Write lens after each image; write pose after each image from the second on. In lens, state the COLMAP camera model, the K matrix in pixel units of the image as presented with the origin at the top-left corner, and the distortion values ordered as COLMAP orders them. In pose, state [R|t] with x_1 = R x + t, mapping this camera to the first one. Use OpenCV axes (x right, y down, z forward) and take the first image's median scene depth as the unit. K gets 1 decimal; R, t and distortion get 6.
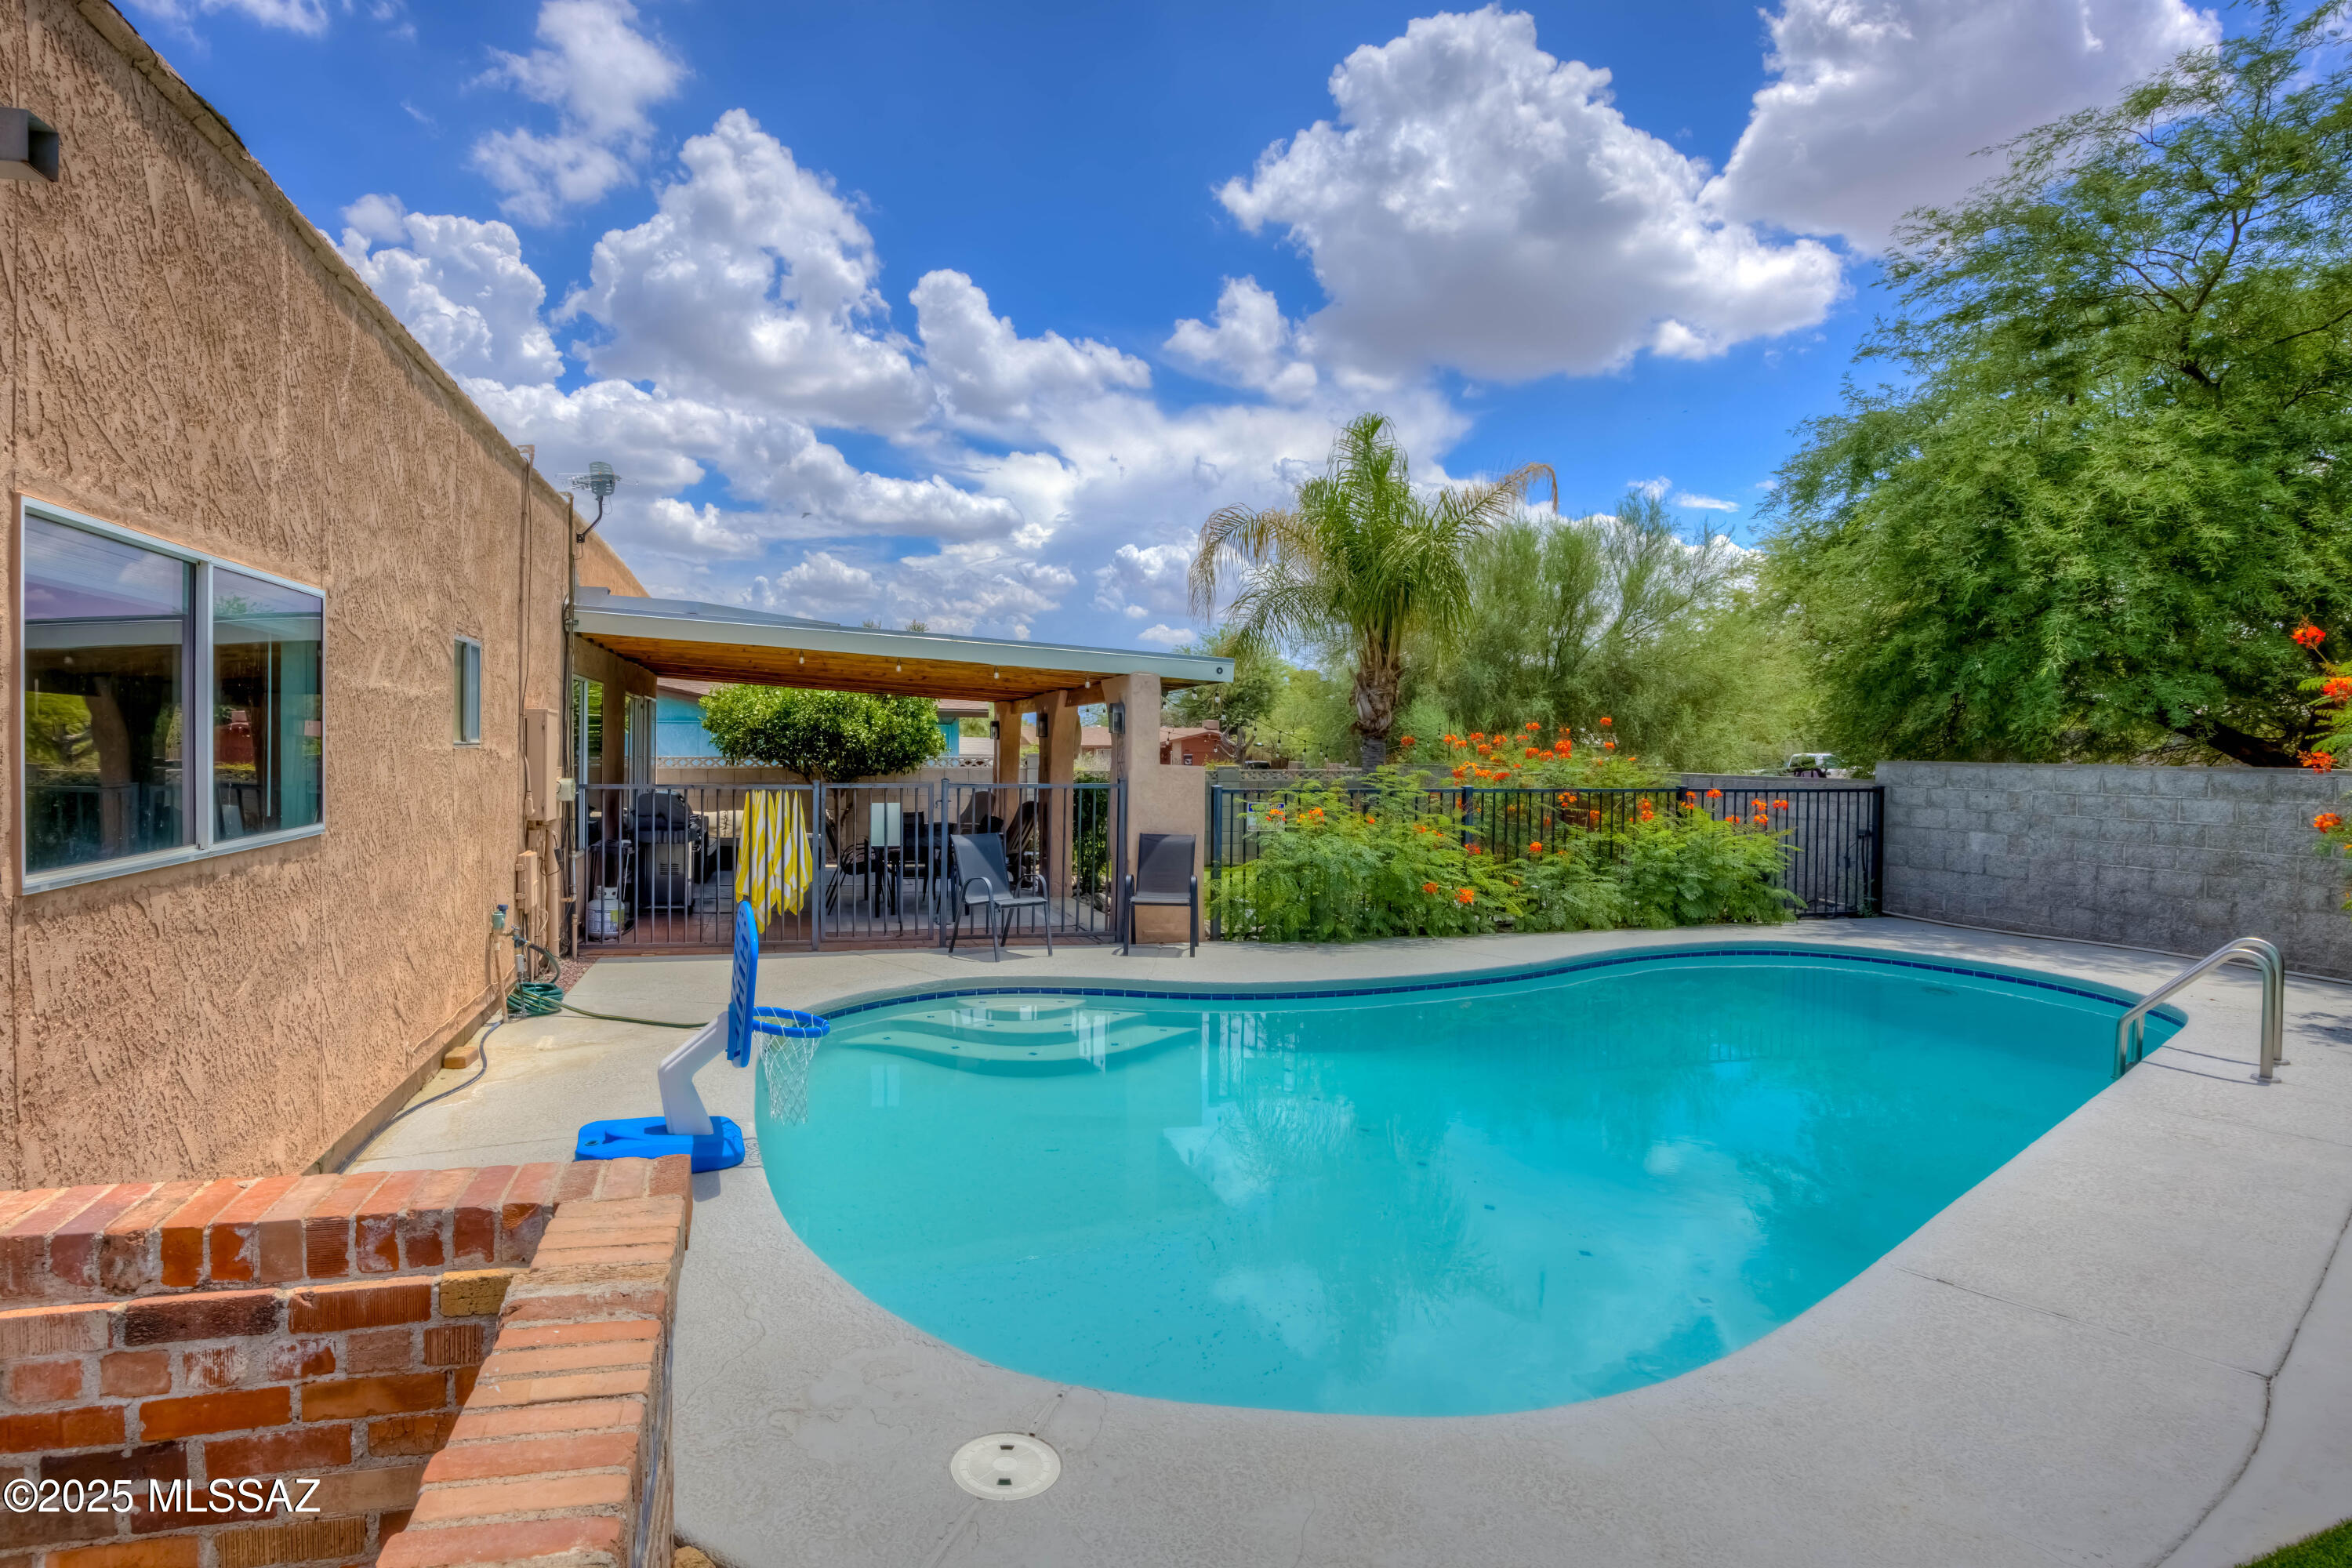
lens RADIAL K [[1234.3, 0, 1176.0], [0, 1234.3, 784.0], [0, 0, 1]] dist [-0.001923, -0.000274]
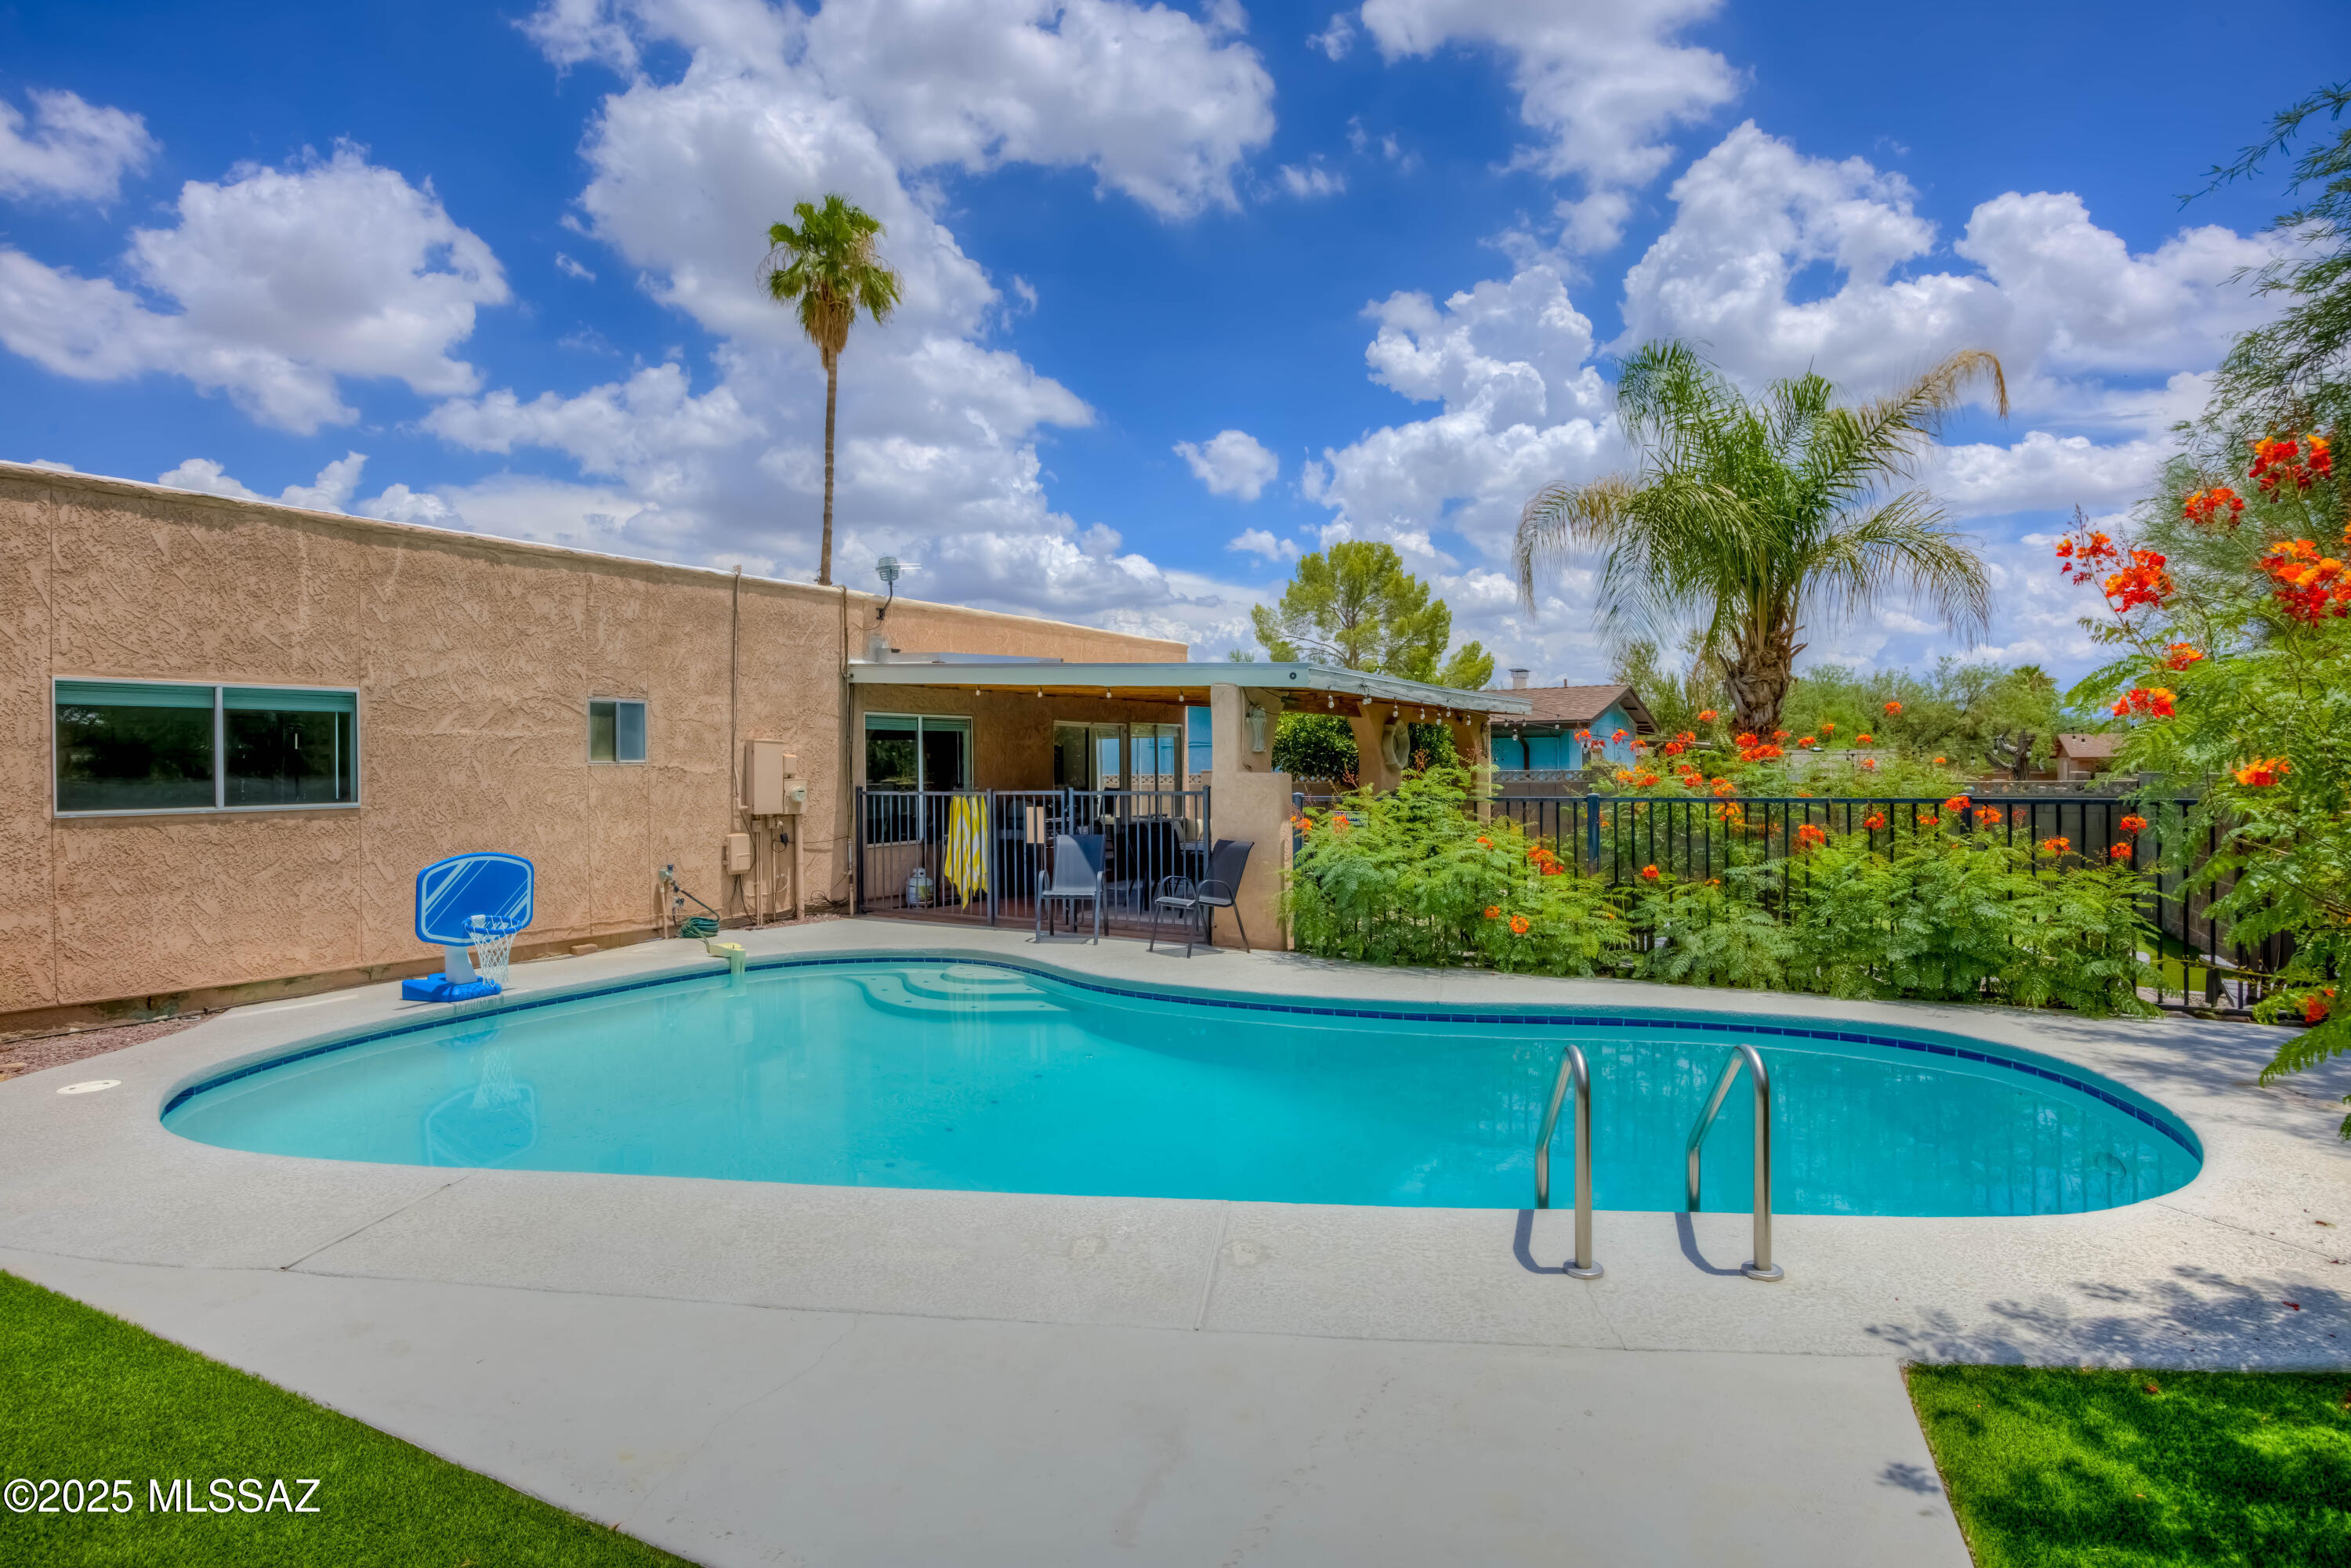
lens RADIAL K [[1255.4, 0, 1129.0], [0, 1255.4, 756.0], [0, 0, 1]] dist [-0.041055, 0.000048]
pose [[0.668741, -0.022322, -0.743160, 0.670466], [-0.006661, 0.999329, -0.036010, 0.008657], [0.743466, 0.029032, 0.668144, 0.237441]]
